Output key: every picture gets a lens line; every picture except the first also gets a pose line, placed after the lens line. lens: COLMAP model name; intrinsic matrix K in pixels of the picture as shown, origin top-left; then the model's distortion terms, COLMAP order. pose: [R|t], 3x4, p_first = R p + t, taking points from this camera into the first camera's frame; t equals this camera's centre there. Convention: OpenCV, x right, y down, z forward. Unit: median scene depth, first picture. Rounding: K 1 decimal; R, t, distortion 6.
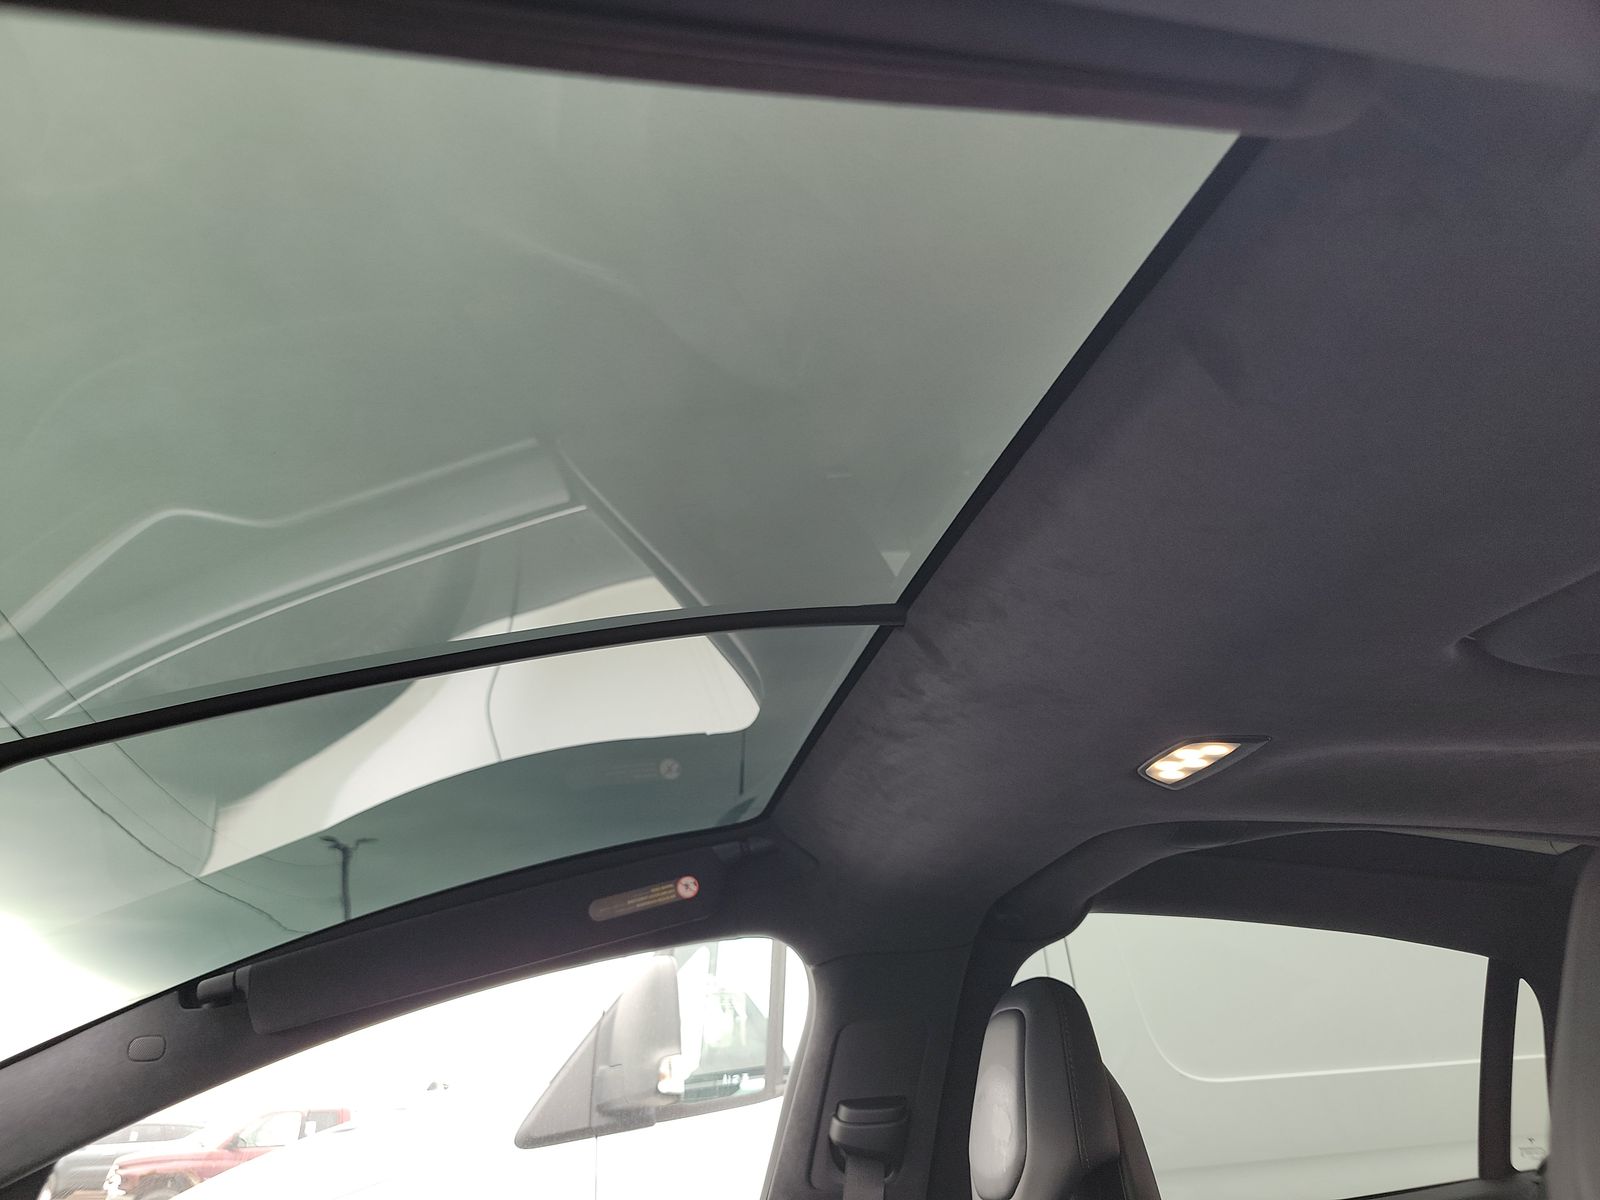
lens RADIAL K [[1114.7, 0, 800.0], [0, 1114.7, 600.0], [0, 0, 1]] dist [0.057672, -0.052945]
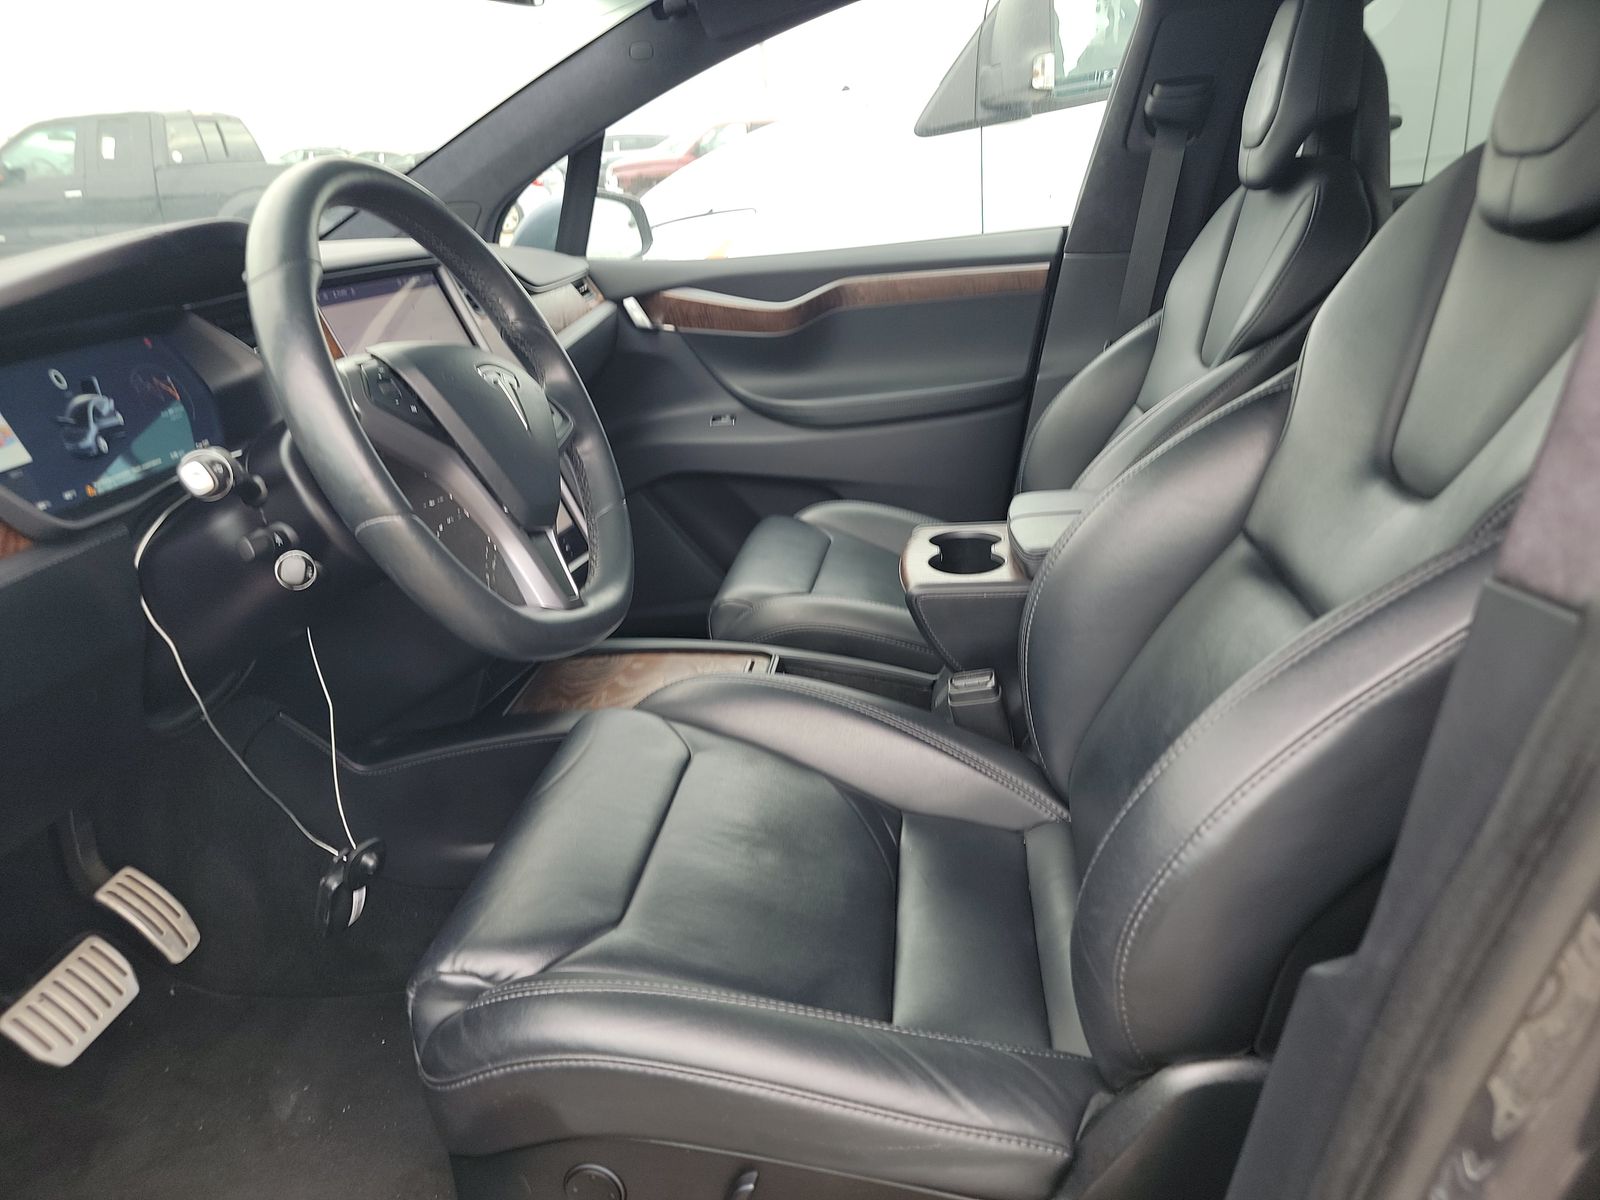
lens RADIAL K [[1114.7, 0, 800.0], [0, 1114.7, 600.0], [0, 0, 1]] dist [0.057672, -0.052945]
pose [[0.943896, 0.115753, -0.309292, 0.065285], [0.148887, 0.686819, 0.711415, -0.054334], [0.294776, -0.717552, 0.631052, -0.163974]]
